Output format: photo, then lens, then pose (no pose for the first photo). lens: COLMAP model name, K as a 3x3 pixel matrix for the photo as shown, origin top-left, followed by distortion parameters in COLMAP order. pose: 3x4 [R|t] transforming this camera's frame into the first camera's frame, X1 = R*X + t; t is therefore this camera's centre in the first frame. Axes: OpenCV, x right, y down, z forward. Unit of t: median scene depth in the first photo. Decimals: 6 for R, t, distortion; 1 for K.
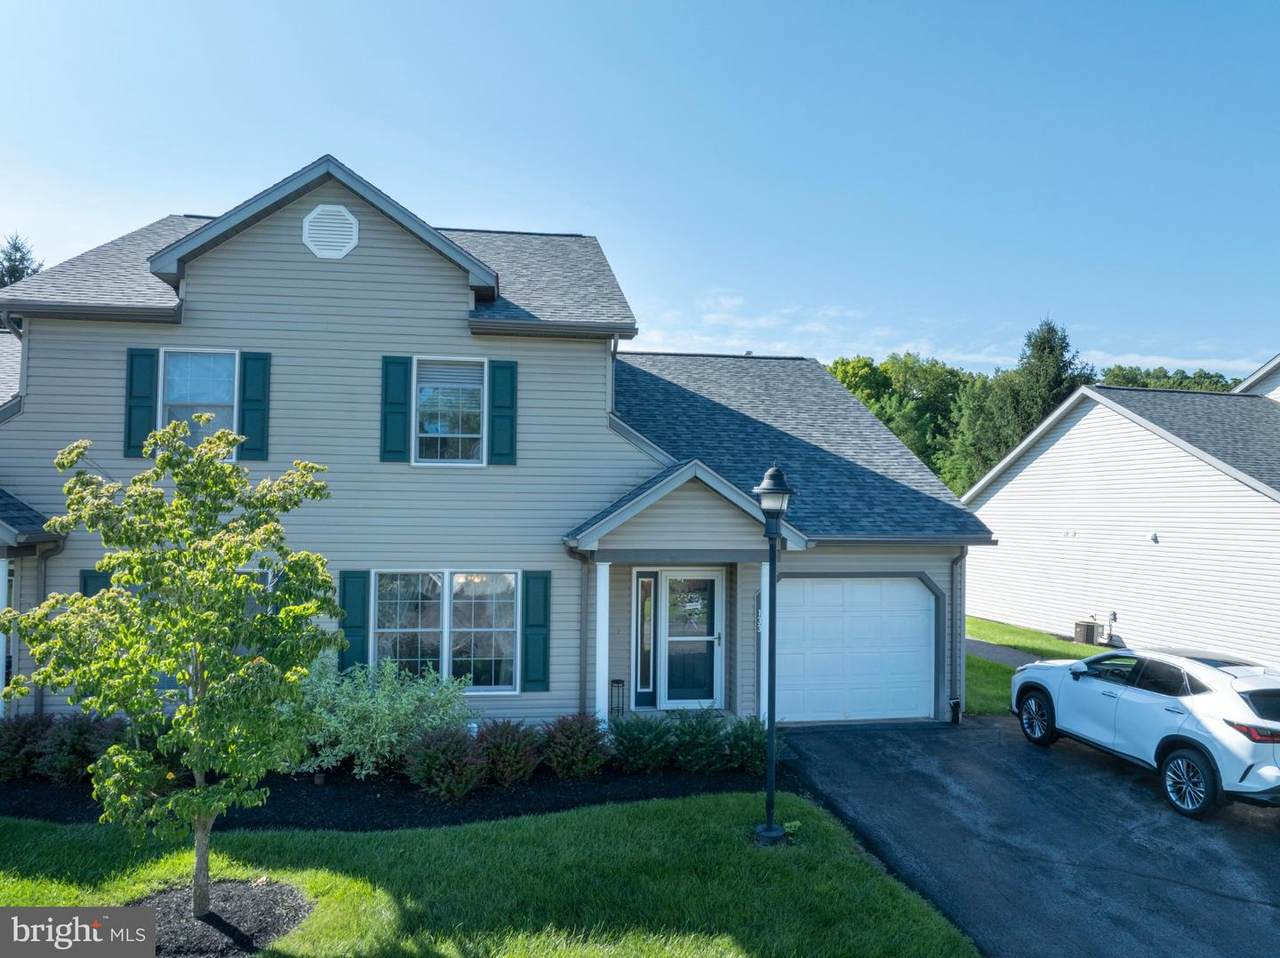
lens RADIAL K [[899.4, 0, 636.5], [0, 899.4, 482.1], [0, 0, 1]] dist [-0.045234, 0.012816]
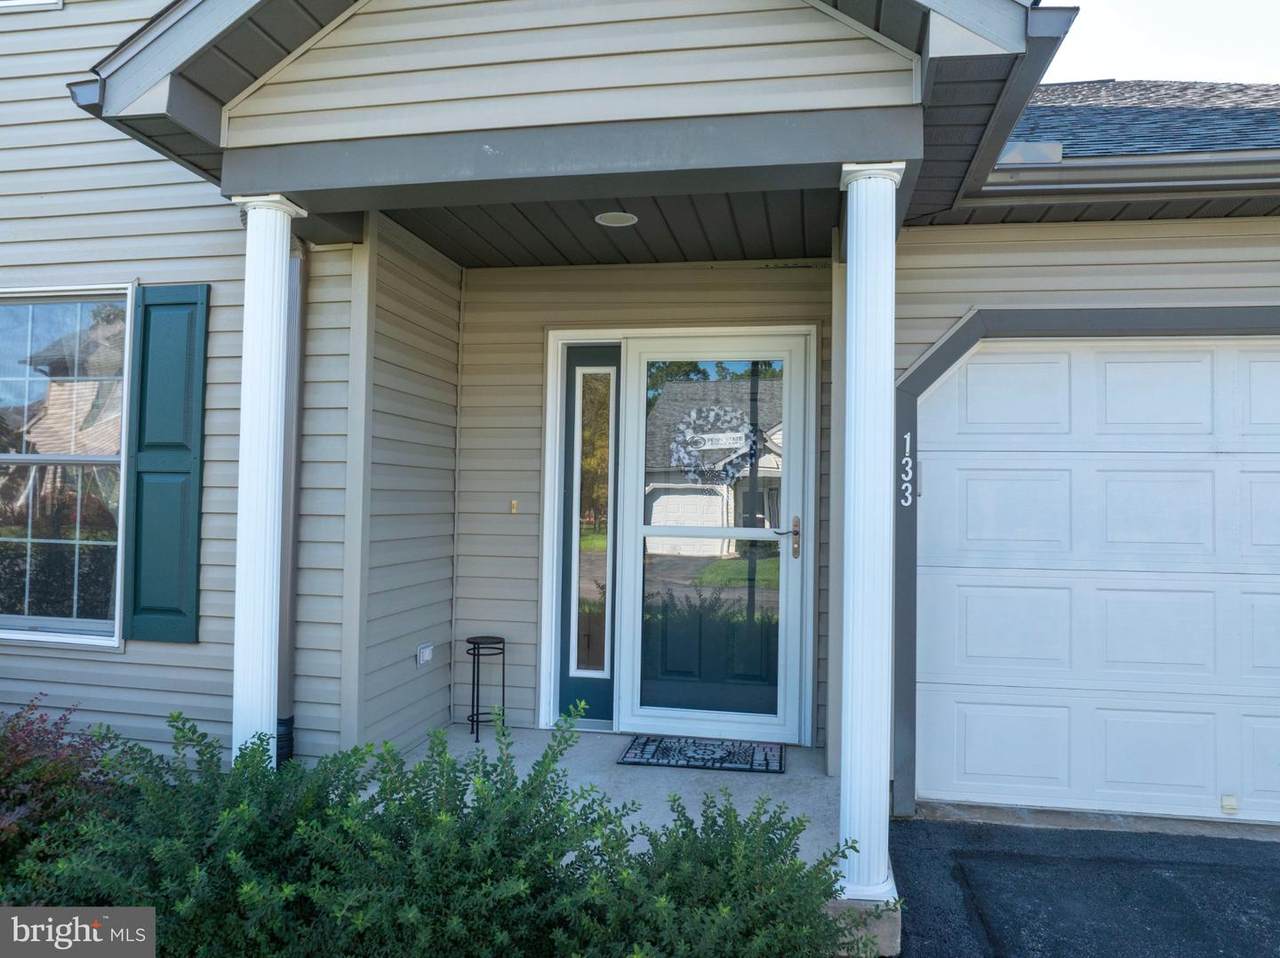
lens RADIAL K [[899.4, 0, 646.8], [0, 899.4, 479.2], [0, 0, 1]] dist [-0.045234, 0.012816]
pose [[0.944985, -0.002642, -0.327102, 0.170555], [-0.000230, 0.999962, -0.008741, 0.178293], [0.327113, 0.008335, 0.944949, 0.758411]]
